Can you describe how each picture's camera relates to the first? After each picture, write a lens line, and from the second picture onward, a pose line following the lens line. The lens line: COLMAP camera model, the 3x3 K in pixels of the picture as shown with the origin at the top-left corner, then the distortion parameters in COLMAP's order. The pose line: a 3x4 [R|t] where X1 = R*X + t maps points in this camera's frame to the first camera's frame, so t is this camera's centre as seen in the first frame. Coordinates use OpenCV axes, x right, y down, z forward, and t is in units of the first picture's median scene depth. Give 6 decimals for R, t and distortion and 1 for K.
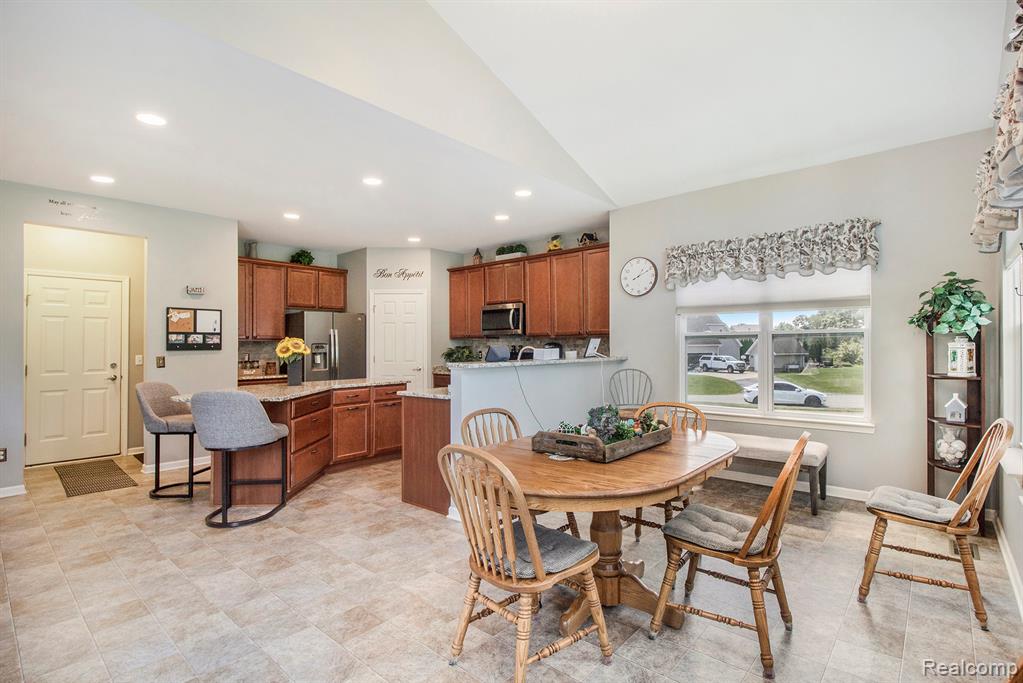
lens RADIAL K [[481.8, 0, 518.9], [0, 481.8, 338.0], [0, 0, 1]] dist [-0.001505, -0.000457]
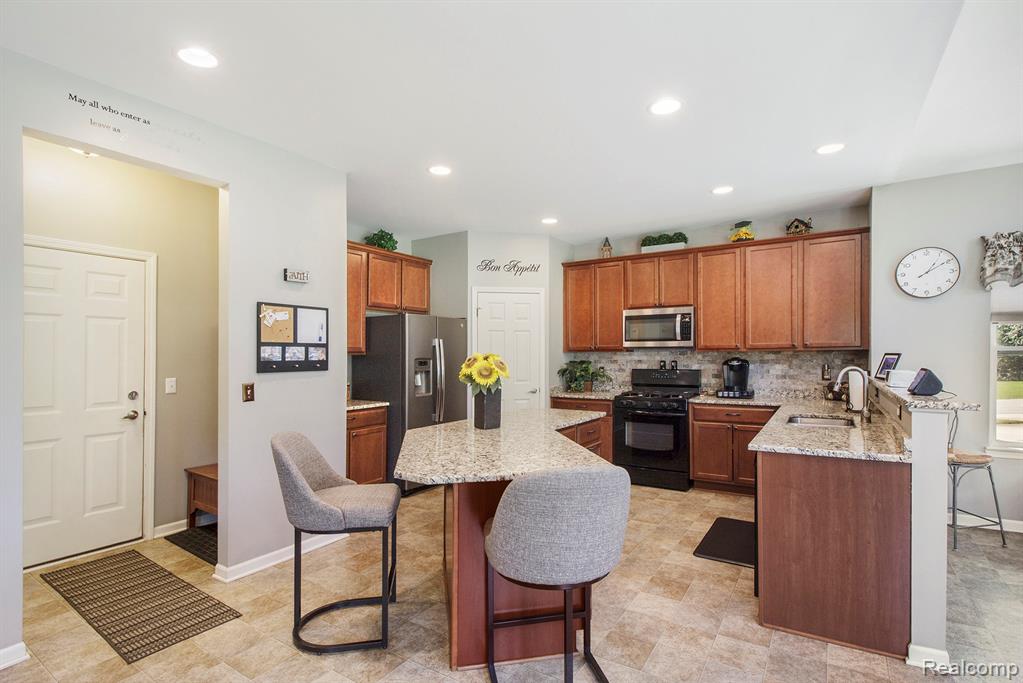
lens RADIAL K [[479.7, 0, 522.9], [0, 479.7, 346.1], [0, 0, 1]] dist [-0.000697, -0.000951]
pose [[0.988337, 0.004415, 0.152219, -0.457016], [-0.004100, 0.999989, -0.002387, -0.007273], [-0.152228, 0.001735, 0.988344, 0.325016]]
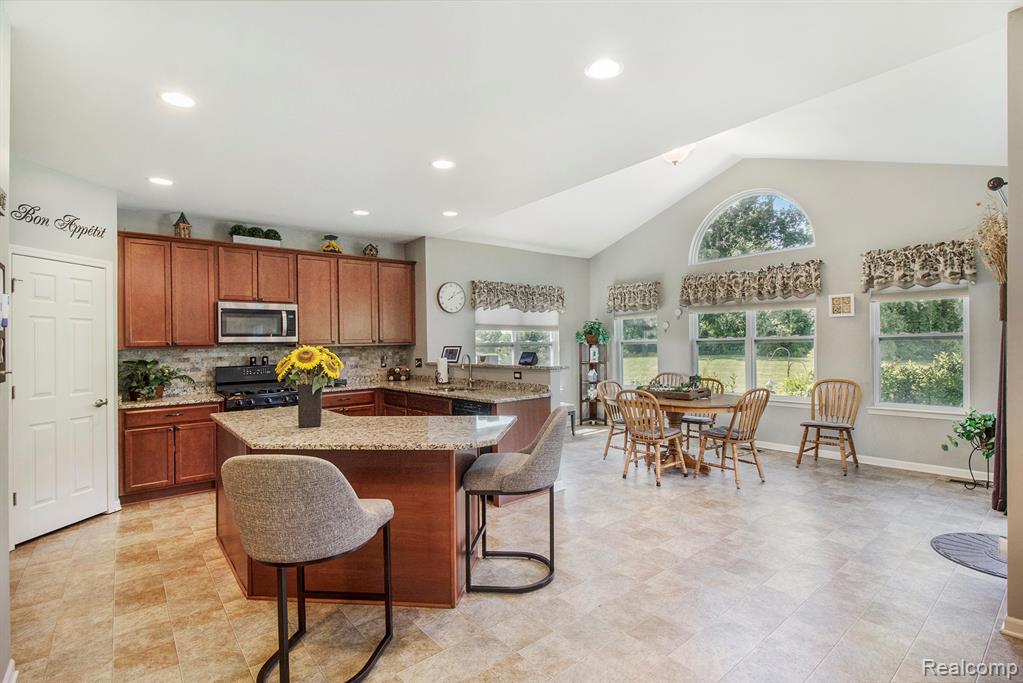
lens RADIAL K [[499.4, 0, 511.5], [0, 499.4, 341.5], [0, 0, 1]] dist [0.003748, 0.000503]
pose [[0.167184, 0.011117, 0.985863, -0.927758], [0.002999, 0.999926, -0.011784, 0.002238], [-0.985921, 0.004927, 0.167138, 0.582199]]
